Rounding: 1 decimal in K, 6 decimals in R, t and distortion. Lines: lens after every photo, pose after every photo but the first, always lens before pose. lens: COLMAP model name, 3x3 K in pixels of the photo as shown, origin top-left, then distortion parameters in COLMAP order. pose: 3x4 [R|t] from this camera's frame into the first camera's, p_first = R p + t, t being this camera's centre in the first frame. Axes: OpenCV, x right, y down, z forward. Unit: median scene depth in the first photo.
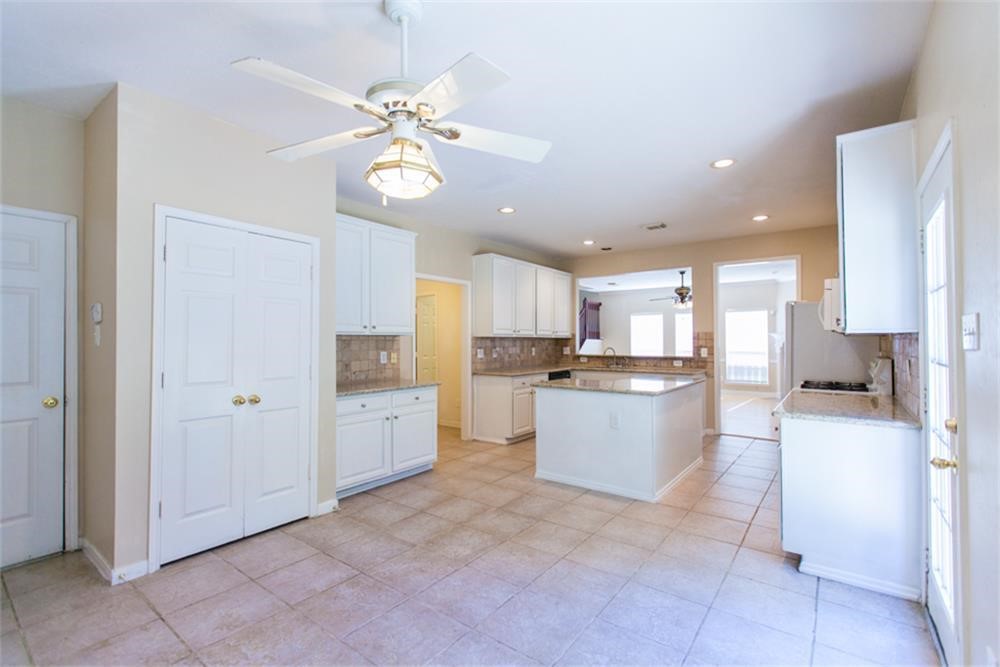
lens RADIAL K [[447.3, 0, 505.9], [0, 447.3, 335.5], [0, 0, 1]] dist [0.000570, -0.000177]
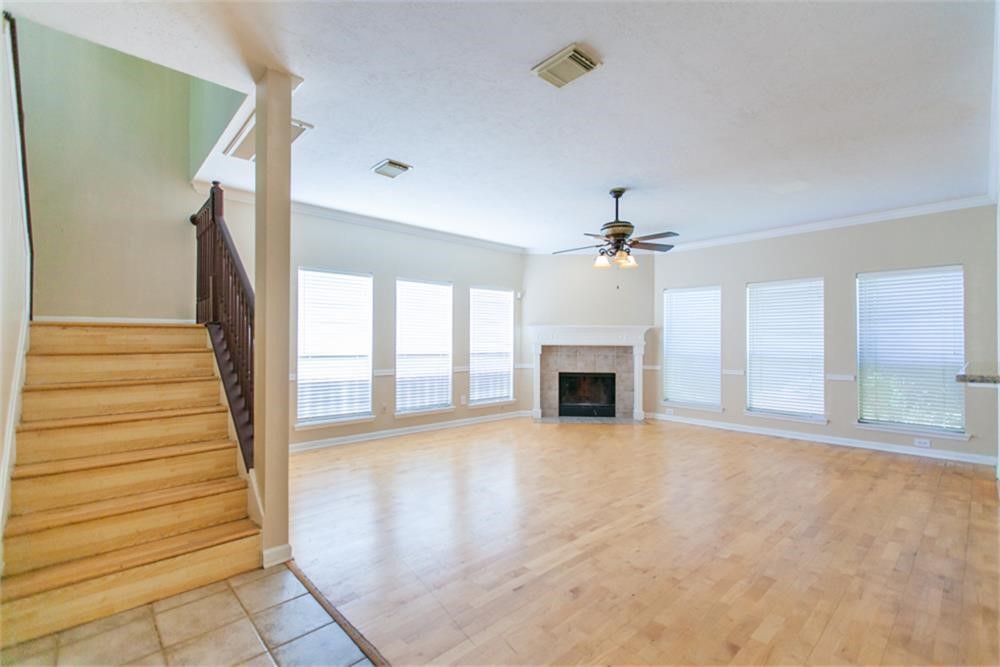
lens RADIAL K [[444.8, 0, 497.3], [0, 444.8, 338.0], [0, 0, 1]] dist [0.001221, -0.000244]
pose [[0.180659, 0.012921, 0.983461, -0.150332], [-0.016024, 0.999820, -0.010192, 0.036623], [-0.983415, -0.013917, 0.180834, 1.507541]]
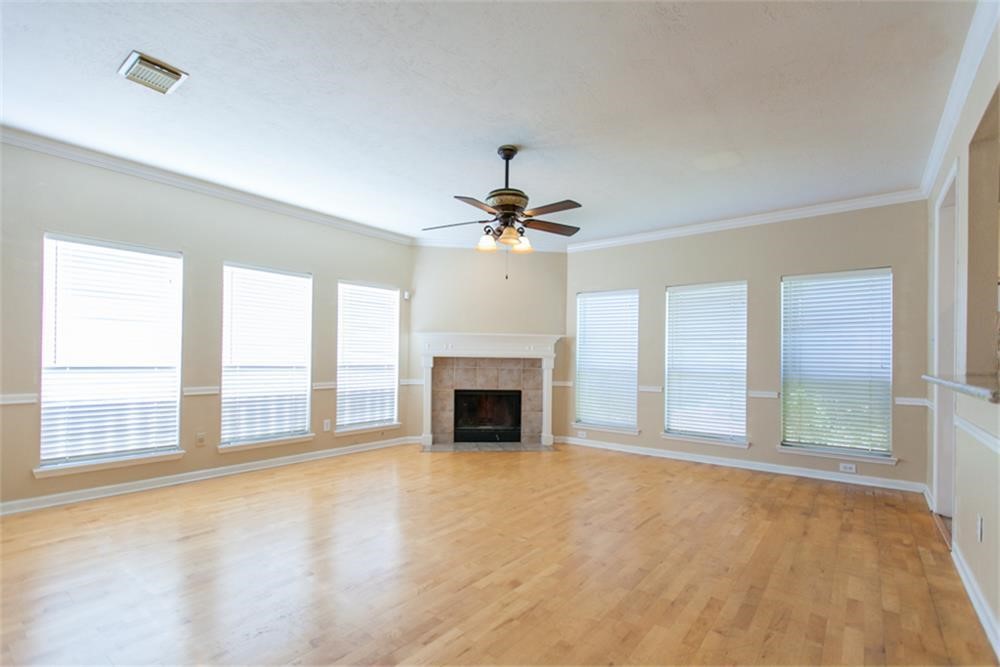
lens RADIAL K [[459.3, 0, 497.9], [0, 459.3, 358.8], [0, 0, 1]] dist [0.001283, 0.000498]
pose [[0.023960, 0.003966, 0.999705, 0.026606], [-0.023161, 0.999726, -0.003411, 0.046285], [-0.999445, -0.023072, 0.024045, 1.442838]]
